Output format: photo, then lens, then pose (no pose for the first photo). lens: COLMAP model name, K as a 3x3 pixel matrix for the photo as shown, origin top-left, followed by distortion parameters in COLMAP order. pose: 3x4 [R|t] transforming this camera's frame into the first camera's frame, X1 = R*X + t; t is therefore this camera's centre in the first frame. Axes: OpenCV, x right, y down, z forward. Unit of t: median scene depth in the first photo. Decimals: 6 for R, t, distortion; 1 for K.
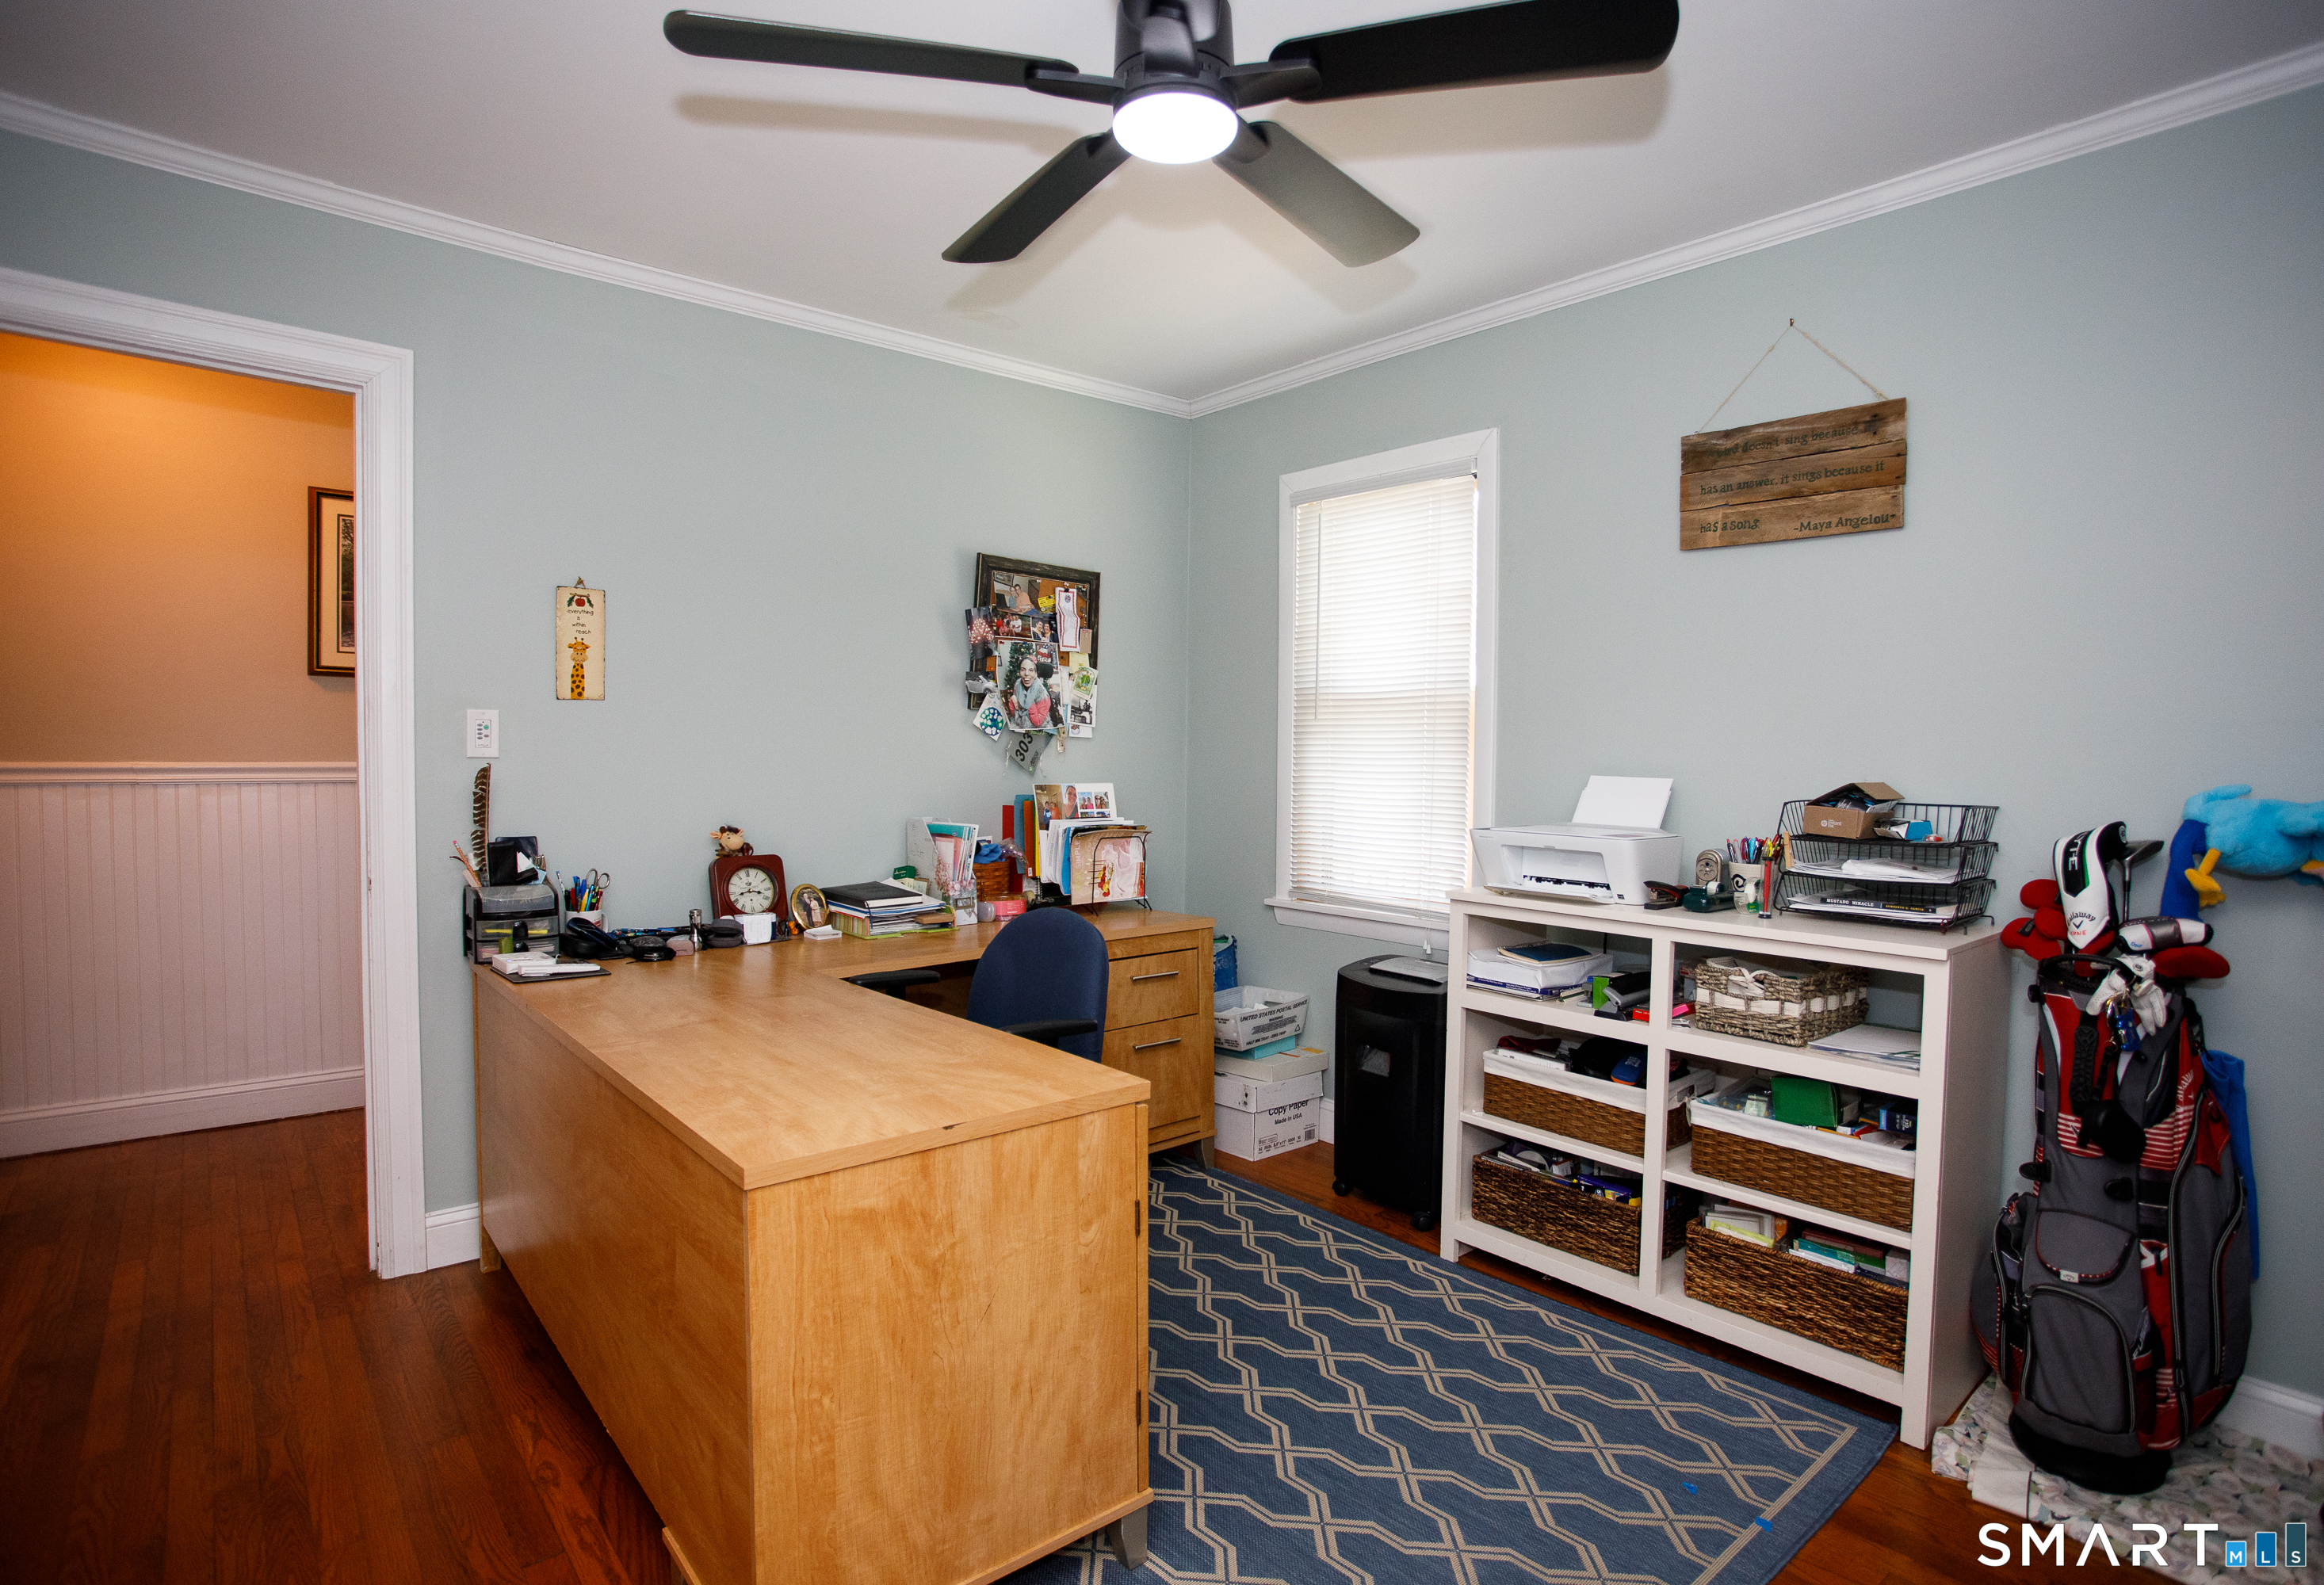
lens RADIAL K [[1185.5, 0, 1162.0], [0, 1185.5, 792.5], [0, 0, 1]] dist [-0.002467, 0.000033]
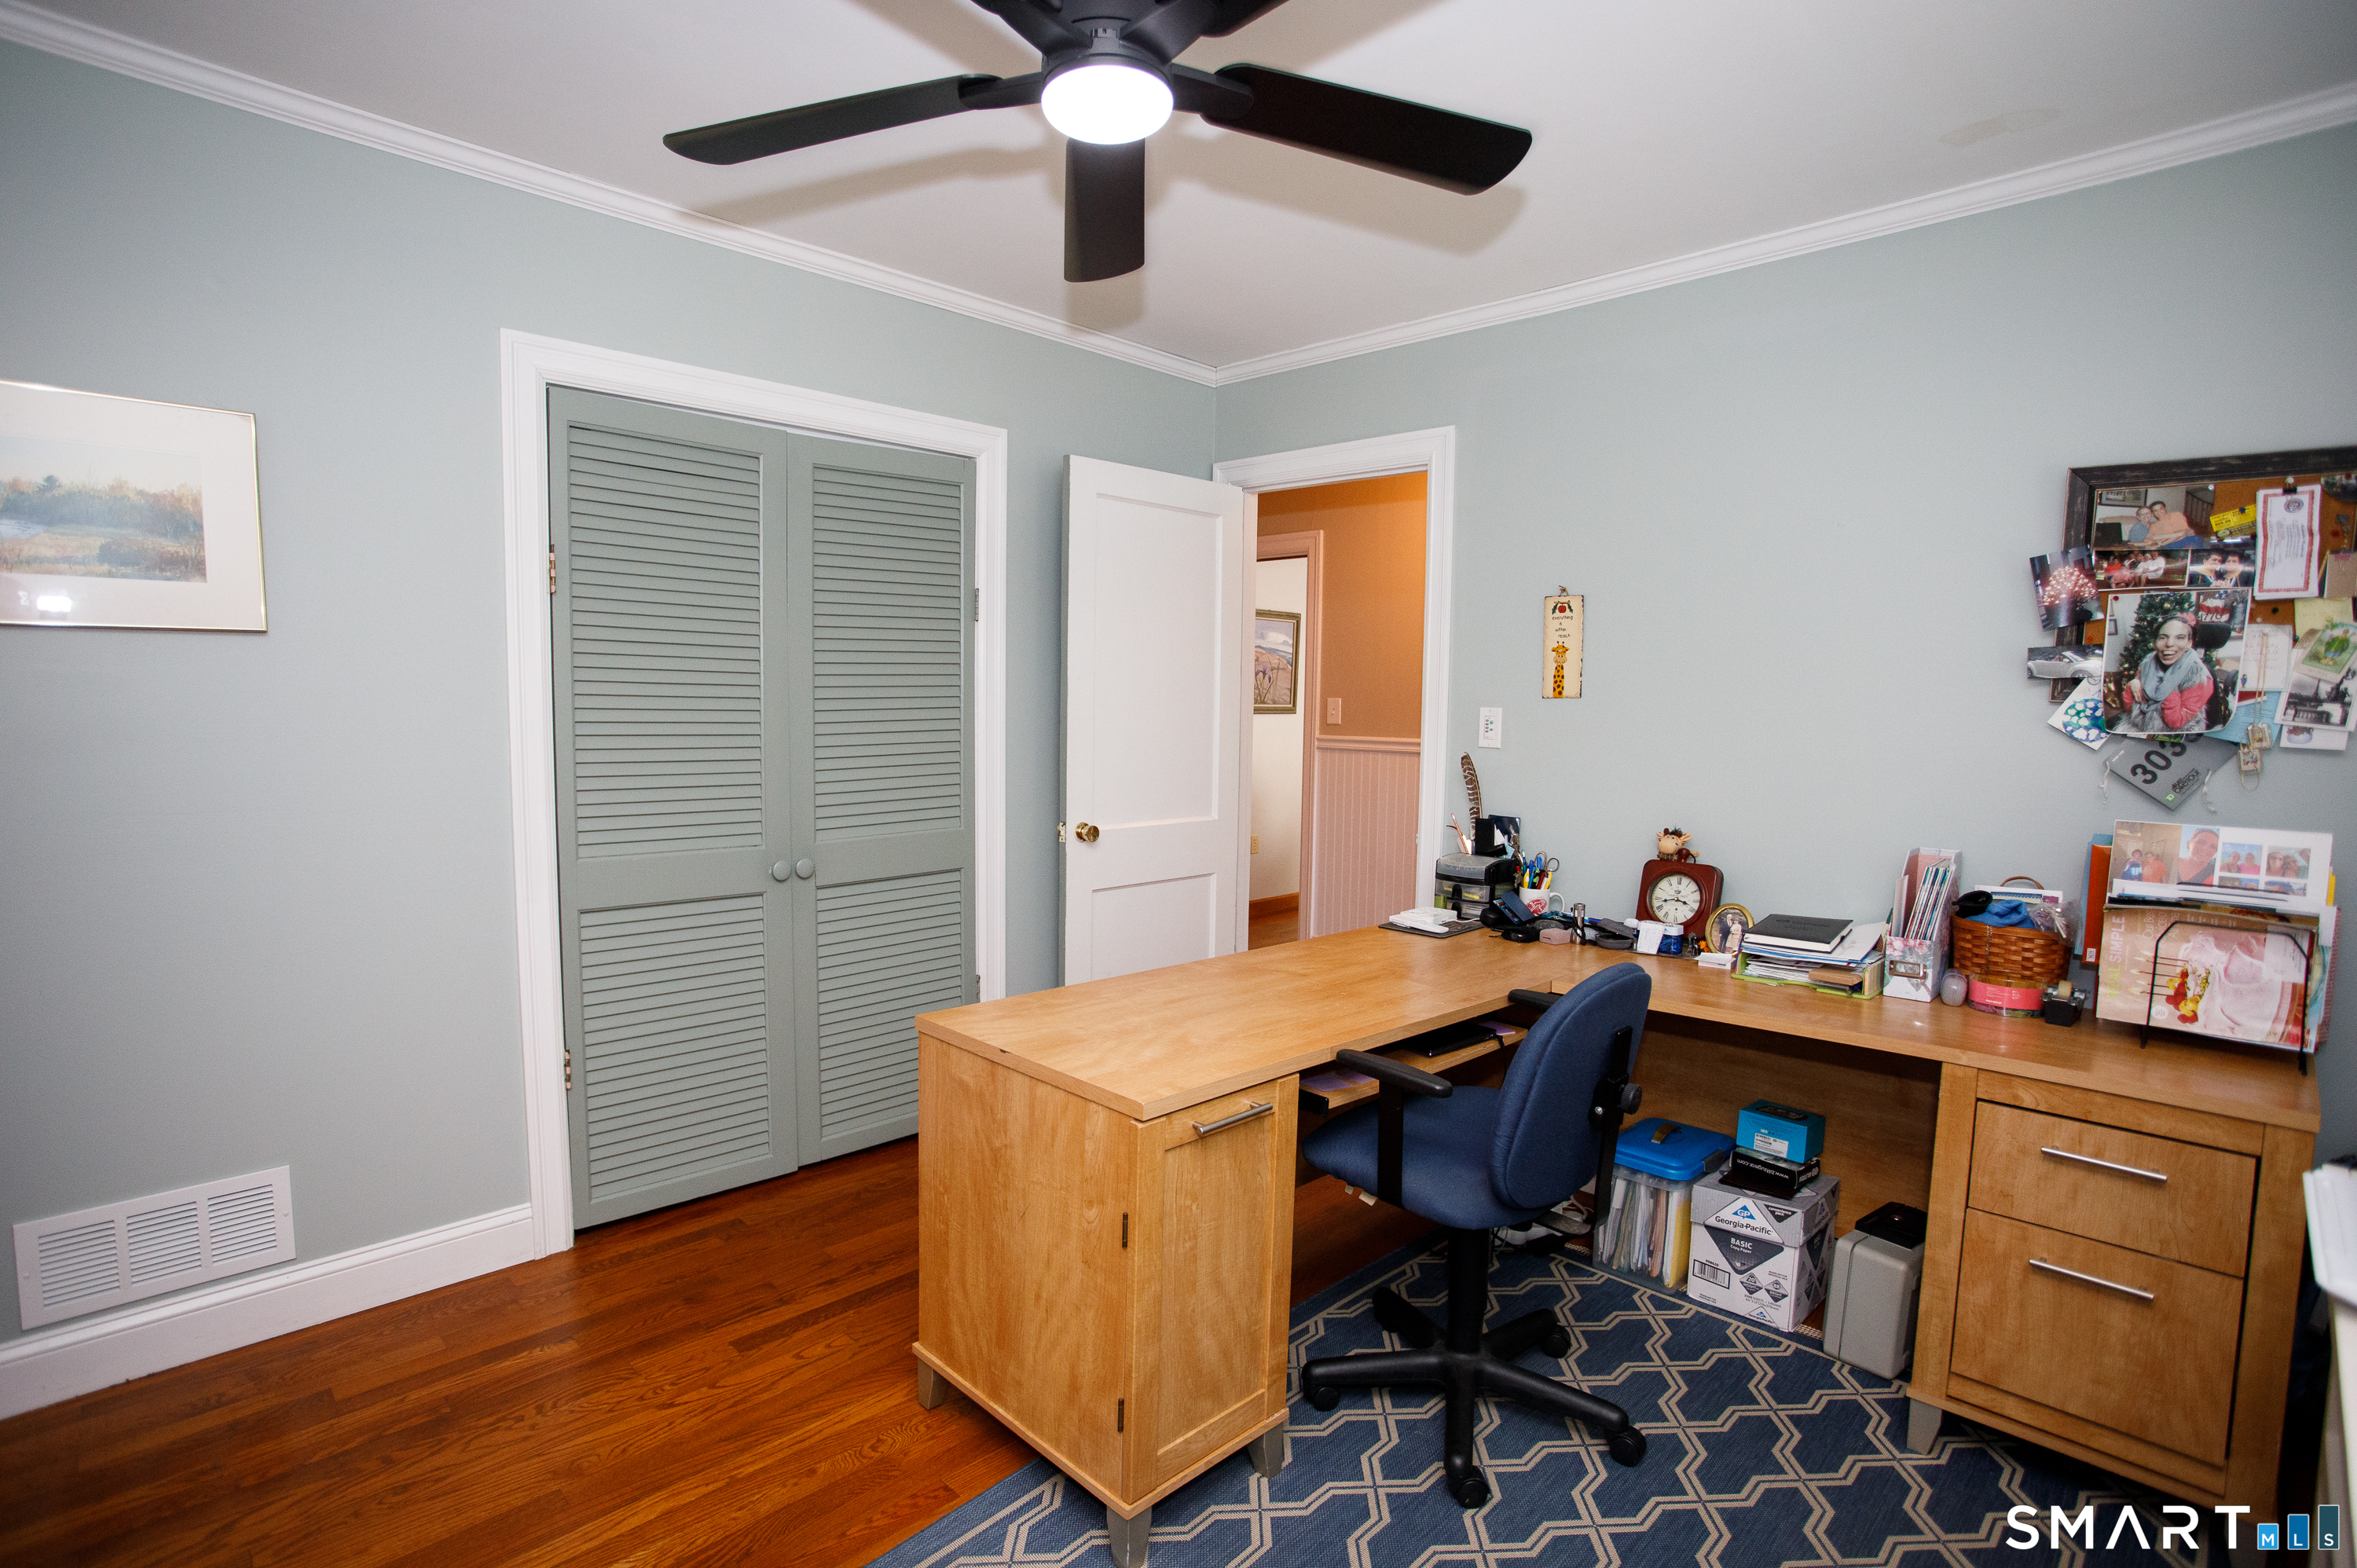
lens RADIAL K [[1150.1, 0, 1178.5], [0, 1150.1, 784.0], [0, 0, 1]] dist [-0.024133, 0.000645]
pose [[0.111709, 0.064972, -0.991615, 0.429880], [-0.053893, 0.996788, 0.059239, -0.034624], [0.992279, 0.046823, 0.114851, 0.430373]]
